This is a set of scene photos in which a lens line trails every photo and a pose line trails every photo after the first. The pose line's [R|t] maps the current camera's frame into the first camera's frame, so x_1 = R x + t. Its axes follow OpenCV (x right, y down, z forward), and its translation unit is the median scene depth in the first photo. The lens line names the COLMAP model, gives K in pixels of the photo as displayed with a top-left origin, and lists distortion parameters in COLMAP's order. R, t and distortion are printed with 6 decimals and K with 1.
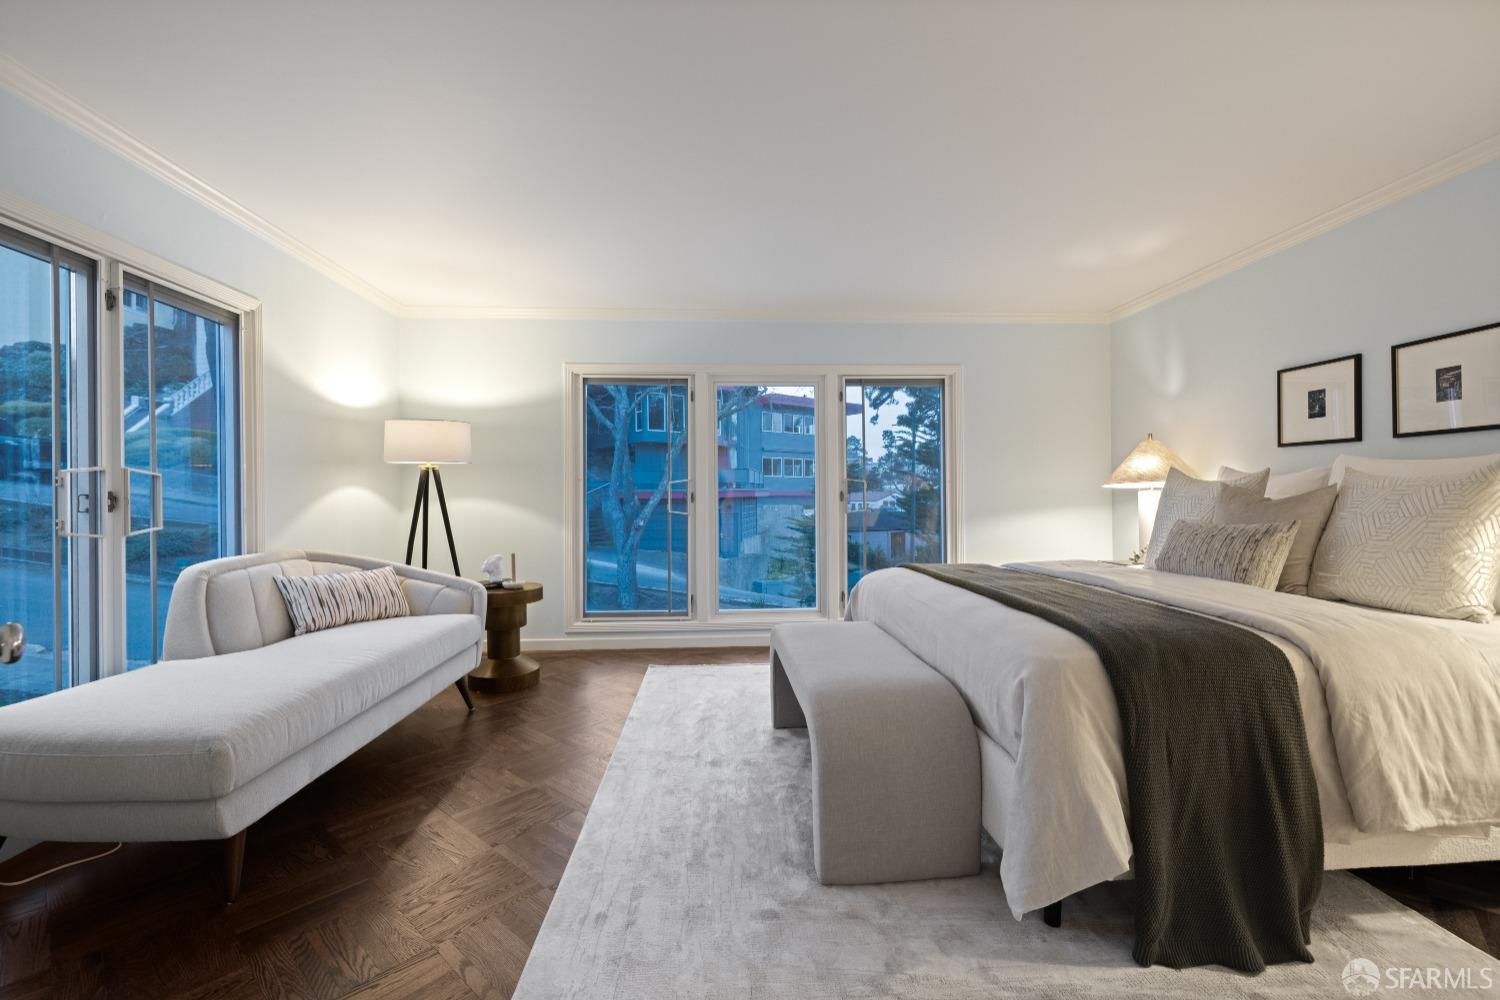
lens RADIAL K [[624.7, 0, 748.7], [0, 624.7, 495.9], [0, 0, 1]] dist [-0.001001, 0.001179]
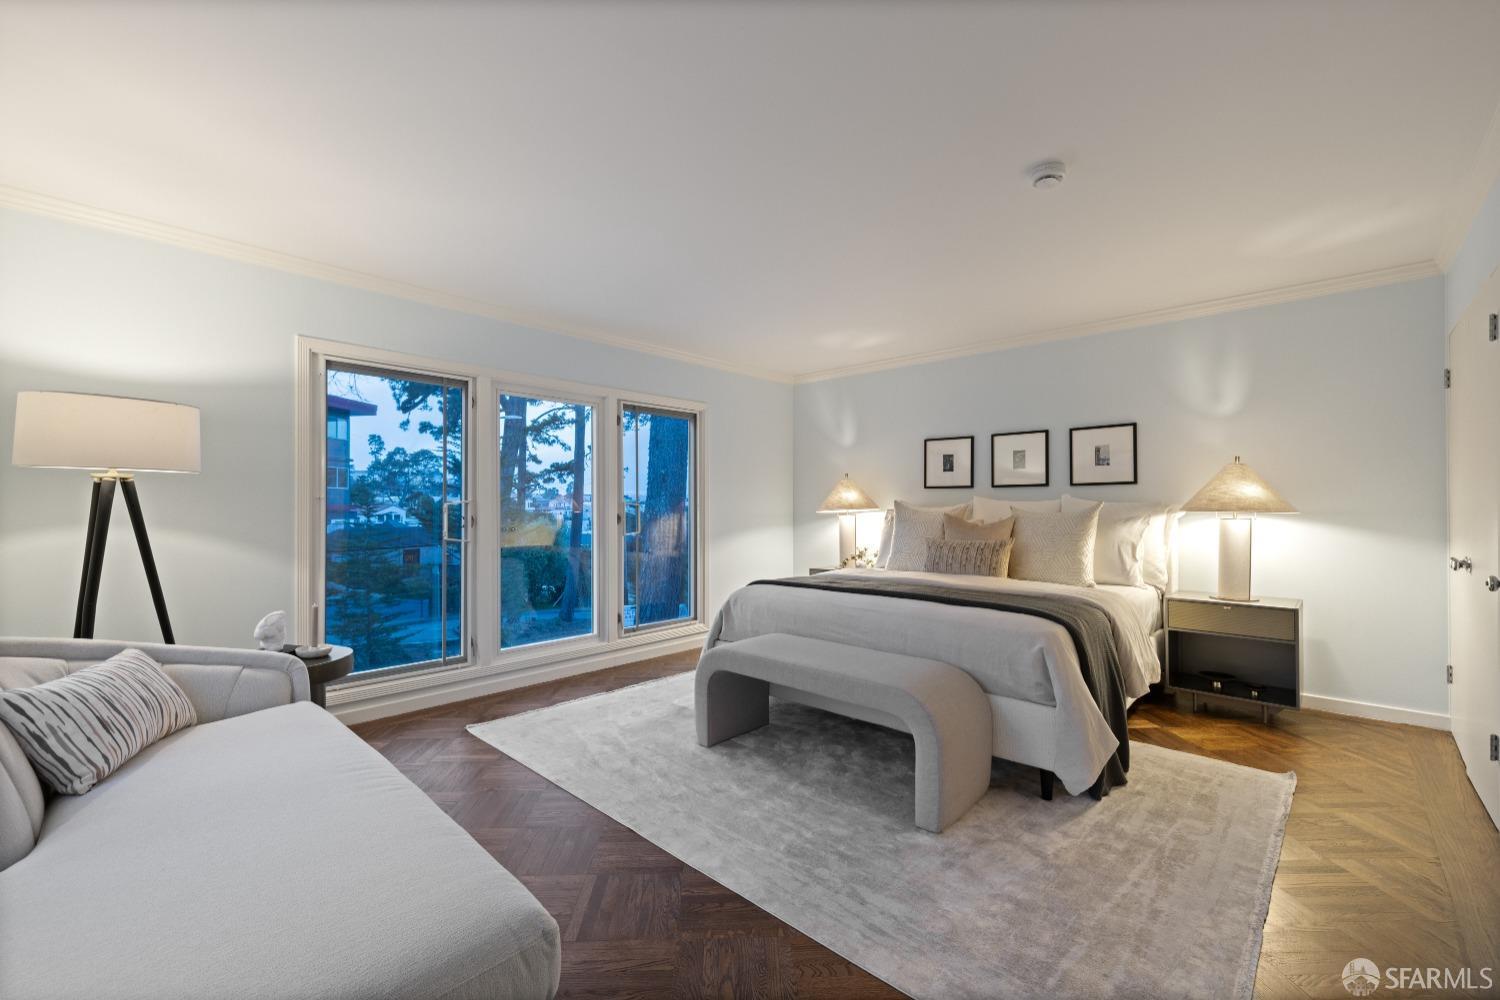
lens RADIAL K [[624.7, 0, 740.7], [0, 624.7, 506.4], [0, 0, 1]] dist [-0.001001, 0.001179]
pose [[0.729903, 0.009491, 0.683485, -0.566354], [-0.006144, 0.999954, -0.007324, -0.019537], [-0.683524, 0.001147, 0.729928, 0.182063]]
